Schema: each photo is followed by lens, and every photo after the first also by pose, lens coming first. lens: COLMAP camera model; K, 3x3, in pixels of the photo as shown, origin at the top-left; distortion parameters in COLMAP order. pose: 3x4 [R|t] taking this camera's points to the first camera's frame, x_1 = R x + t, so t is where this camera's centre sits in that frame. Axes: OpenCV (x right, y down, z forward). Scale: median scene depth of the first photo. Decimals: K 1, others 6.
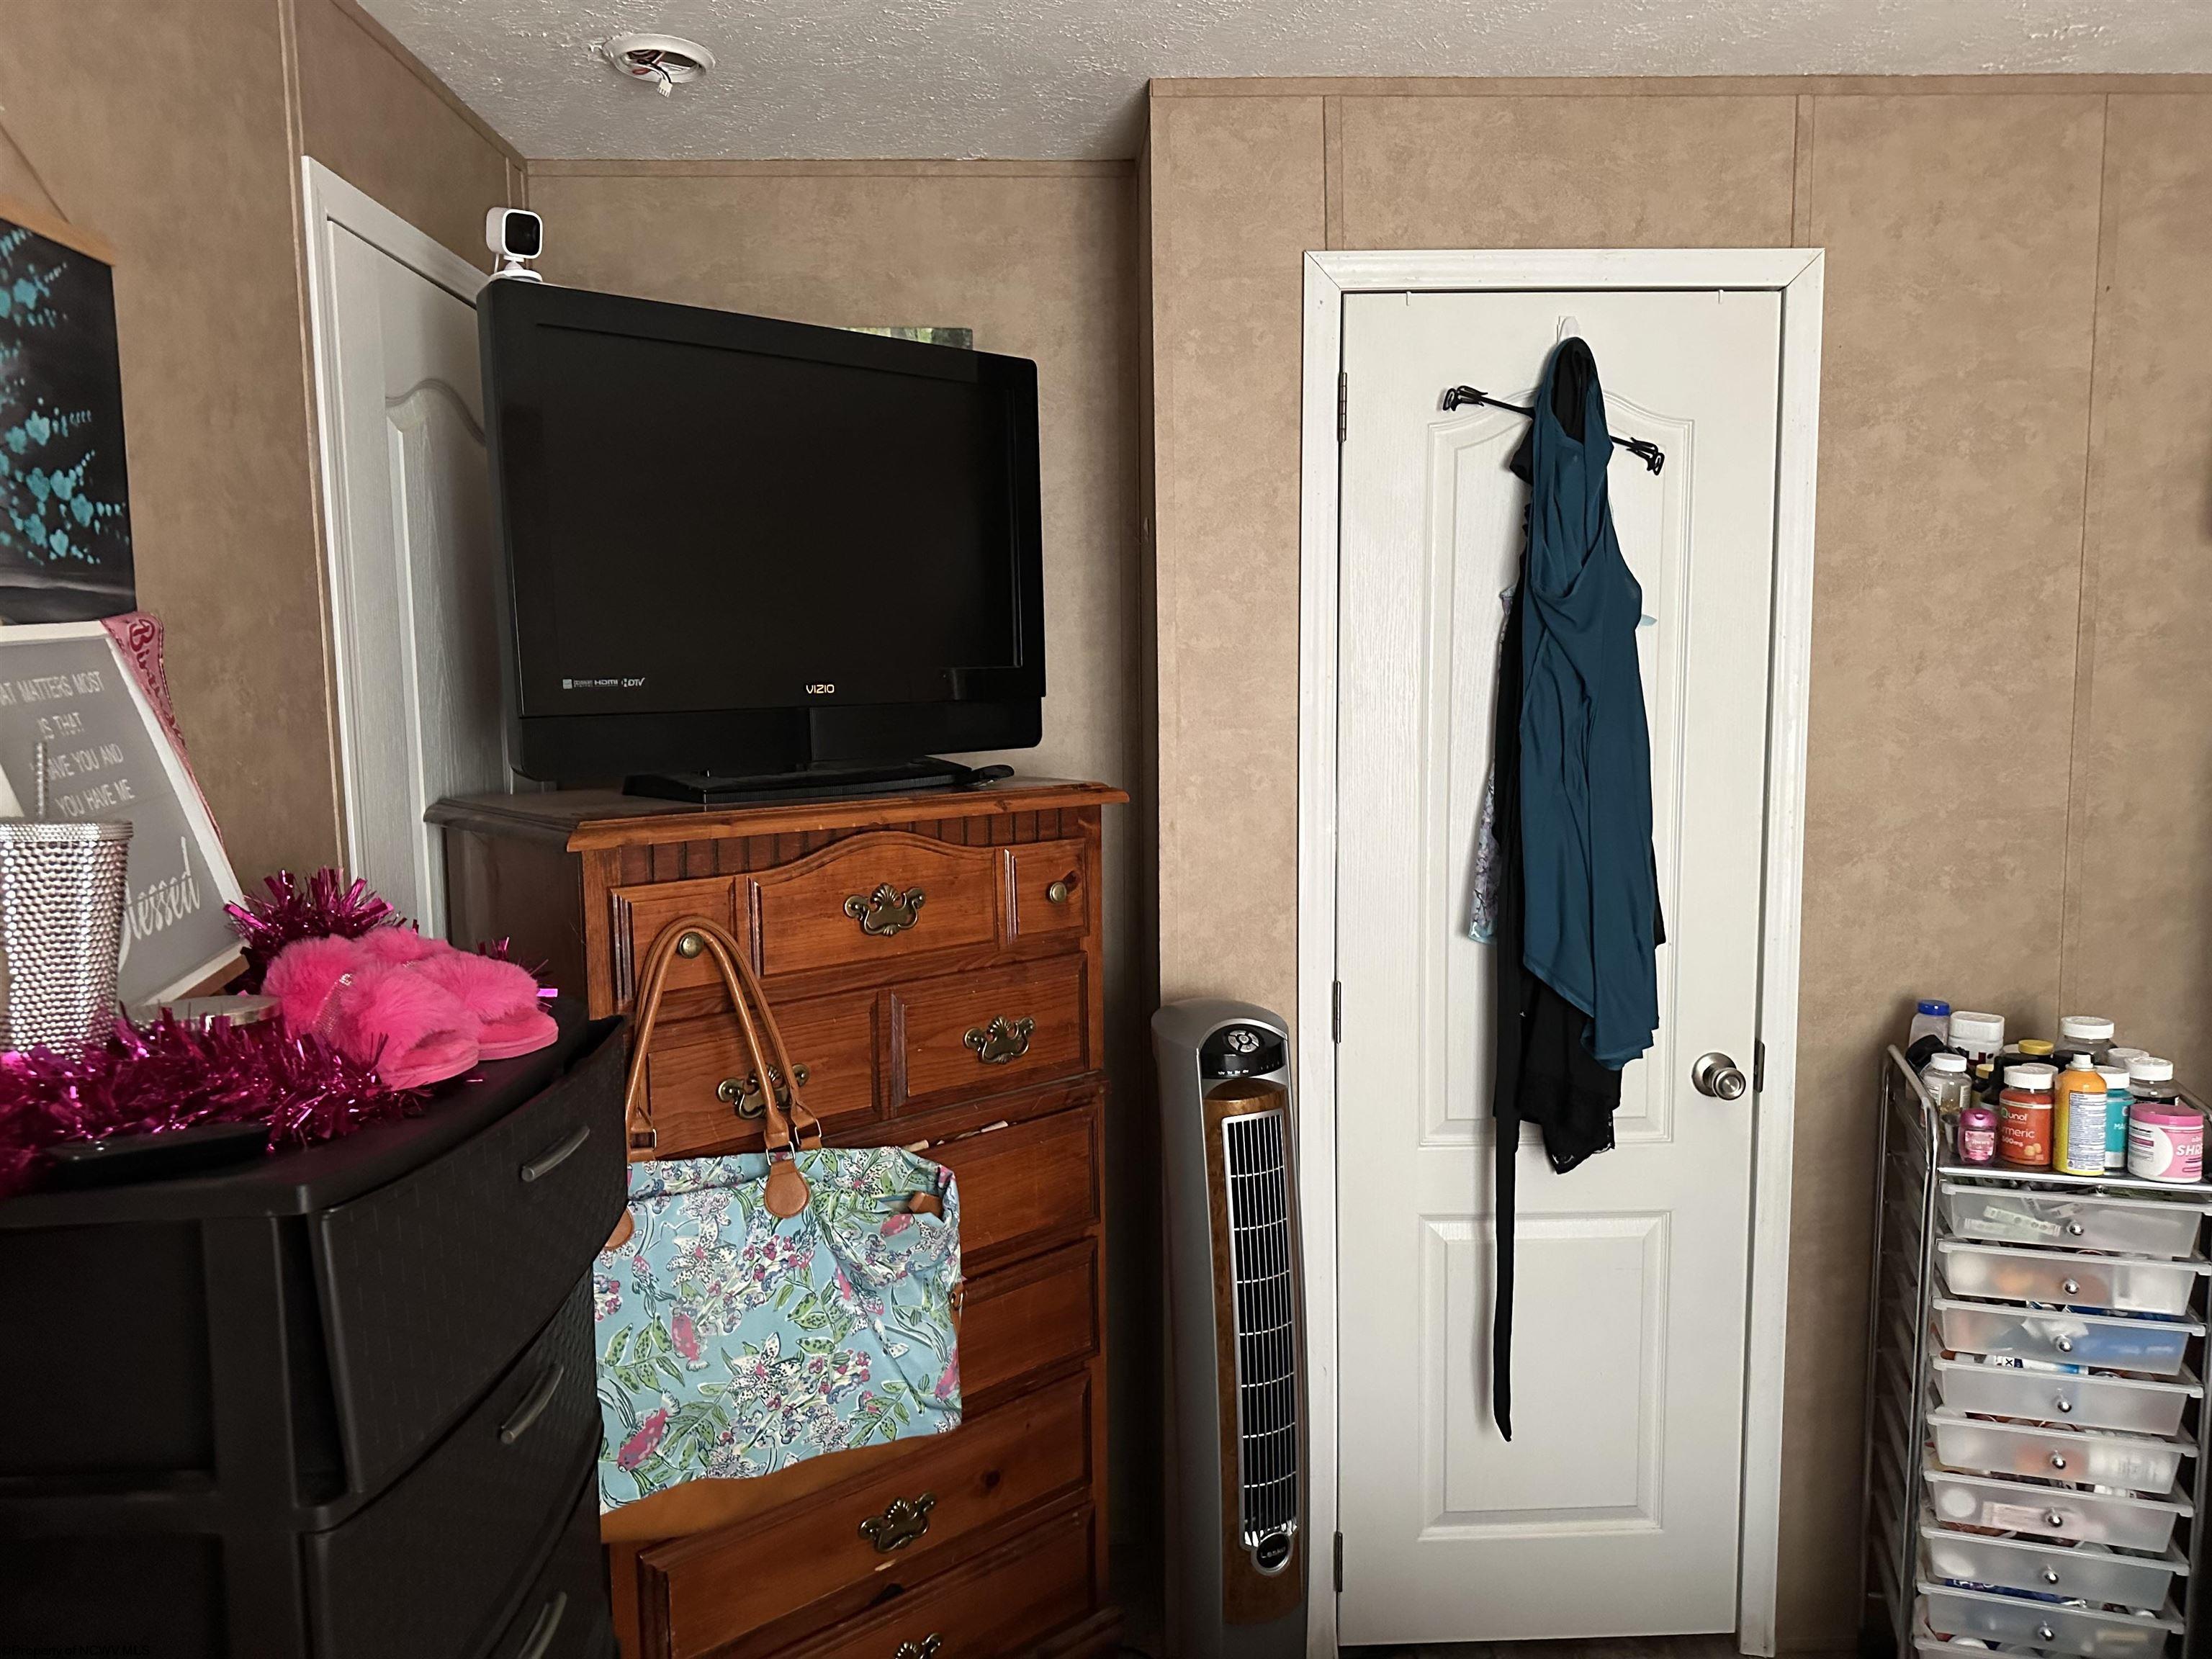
lens RADIAL K [[1542.0, 0, 1109.9], [0, 1542.0, 835.5], [0, 0, 1]] dist [0.023080, -0.028206]
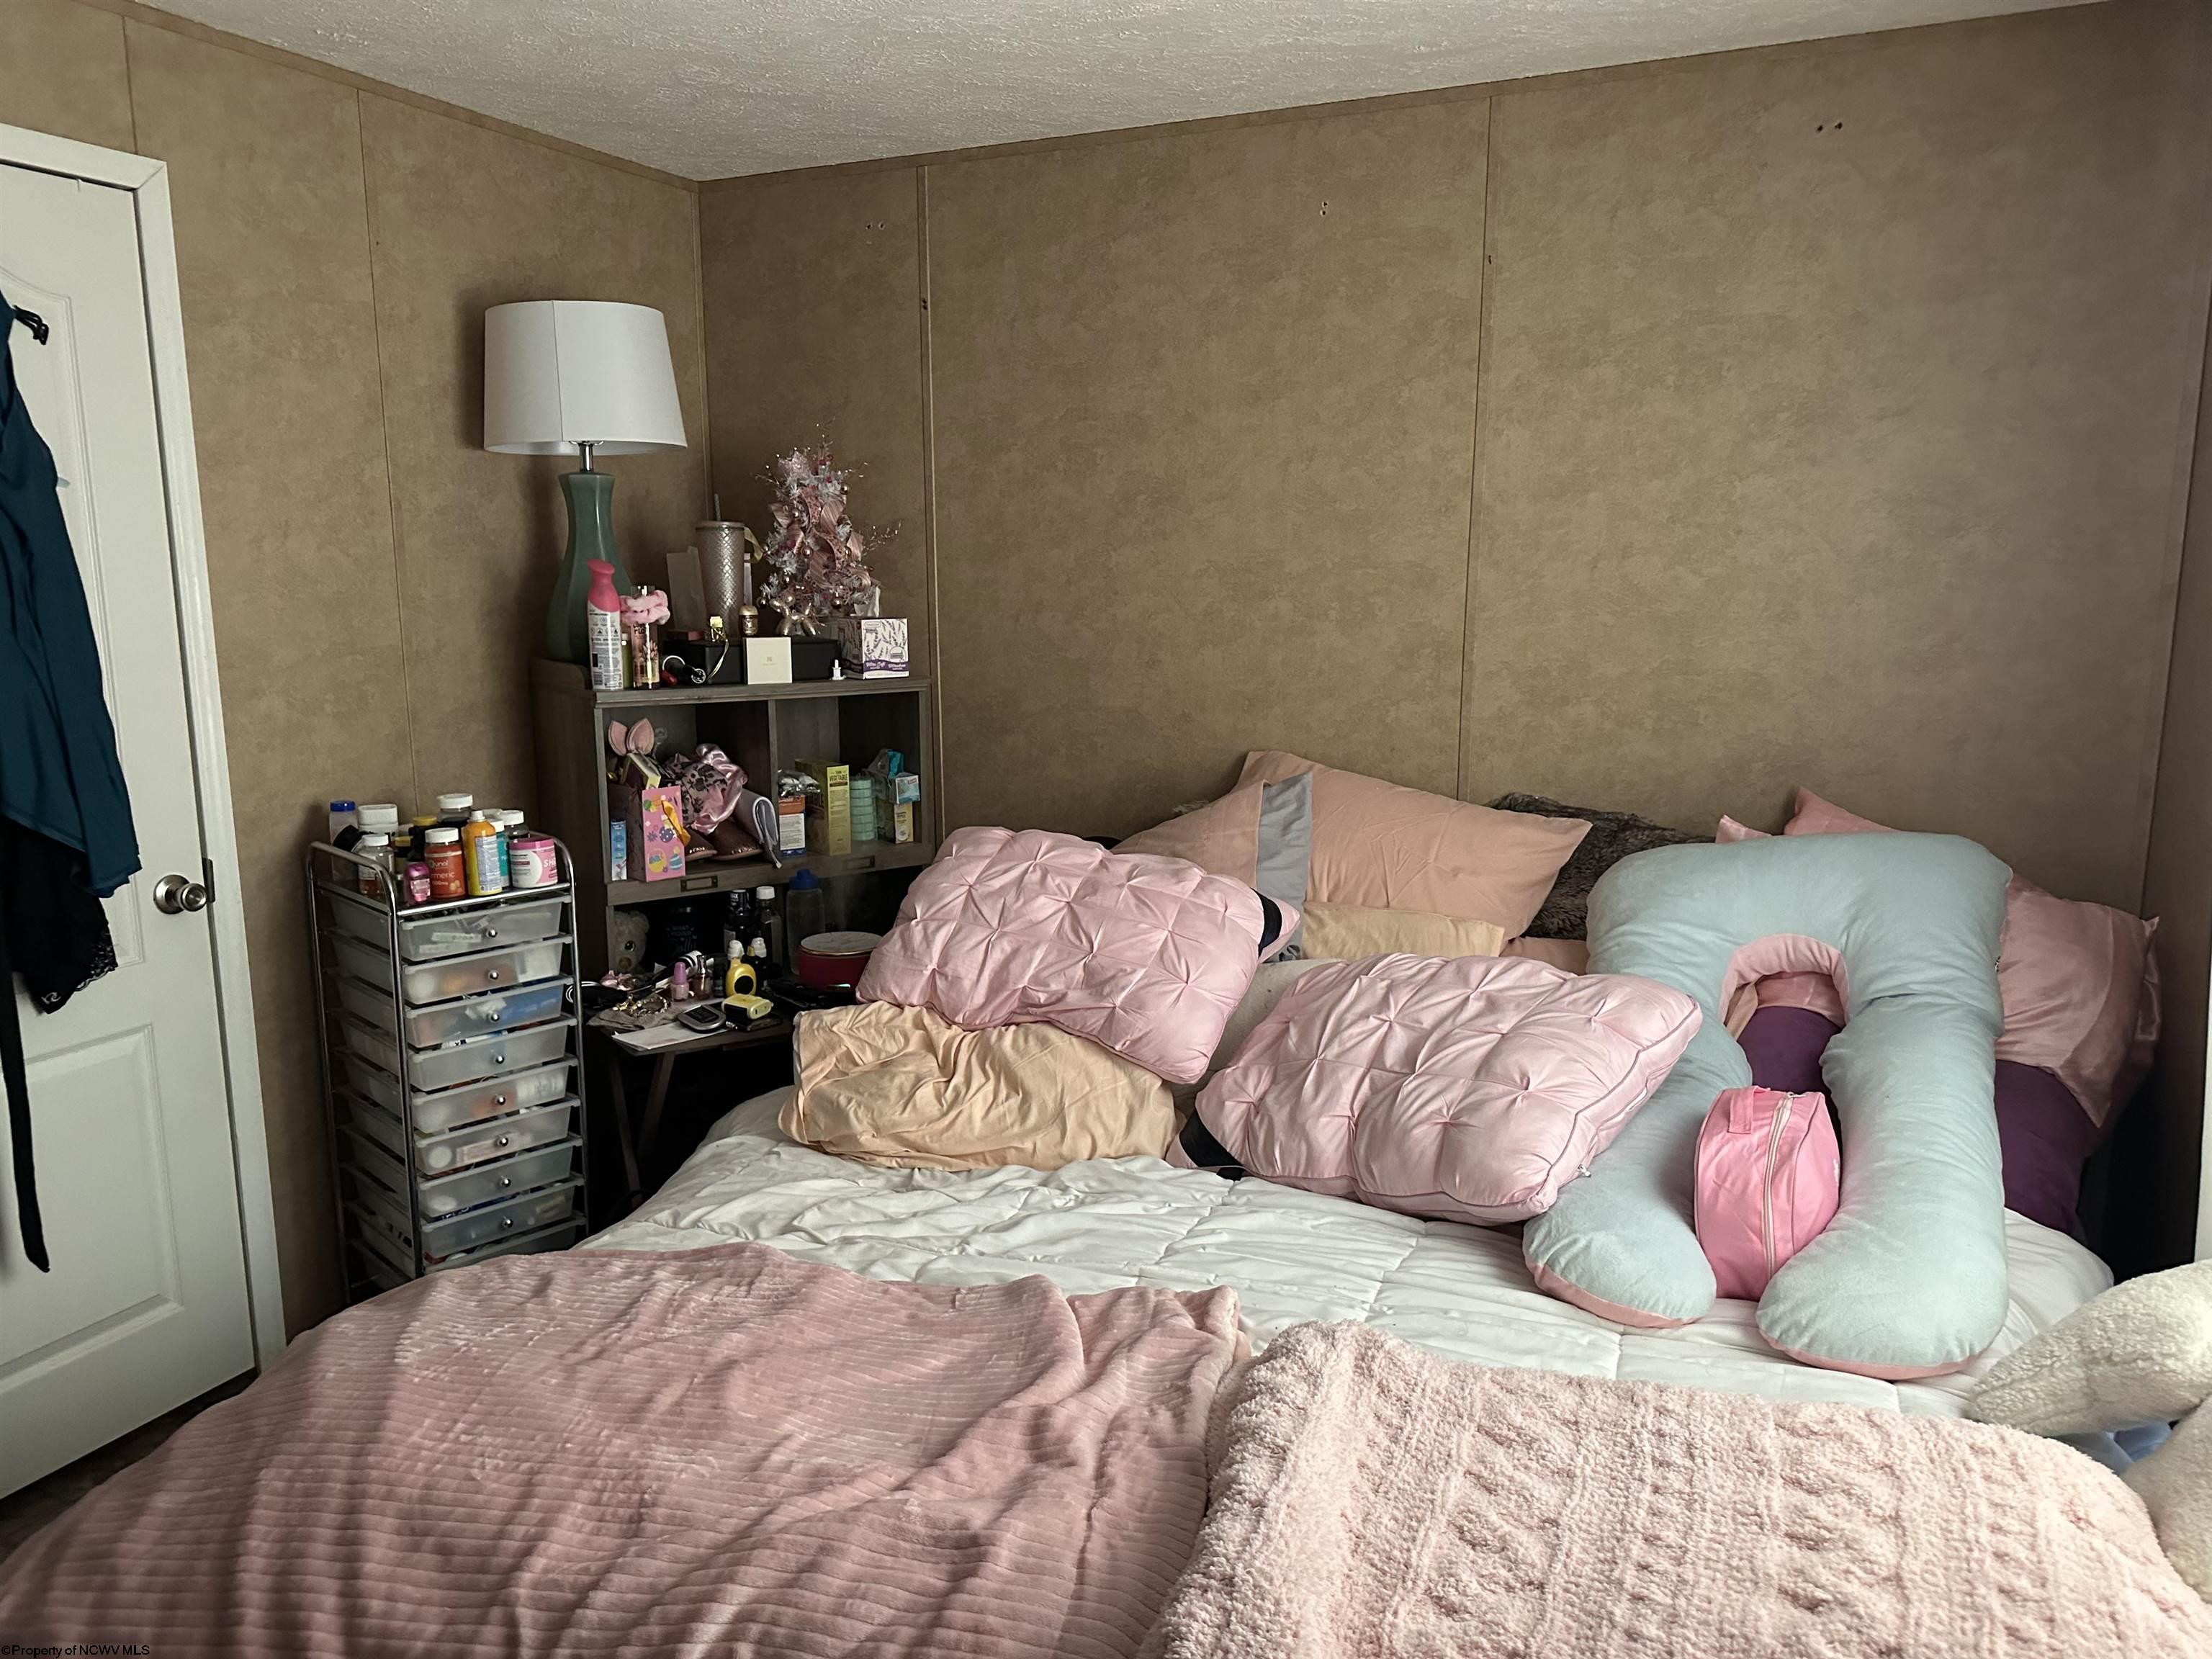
lens RADIAL K [[1542.0, 0, 1108.1], [0, 1542.0, 829.2], [0, 0, 1]] dist [0.023080, -0.028206]
pose [[0.434242, -0.148134, 0.888532, -0.333956], [0.093211, 0.988480, 0.119244, 0.038874], [-0.895961, 0.031040, 0.443048, -0.121670]]
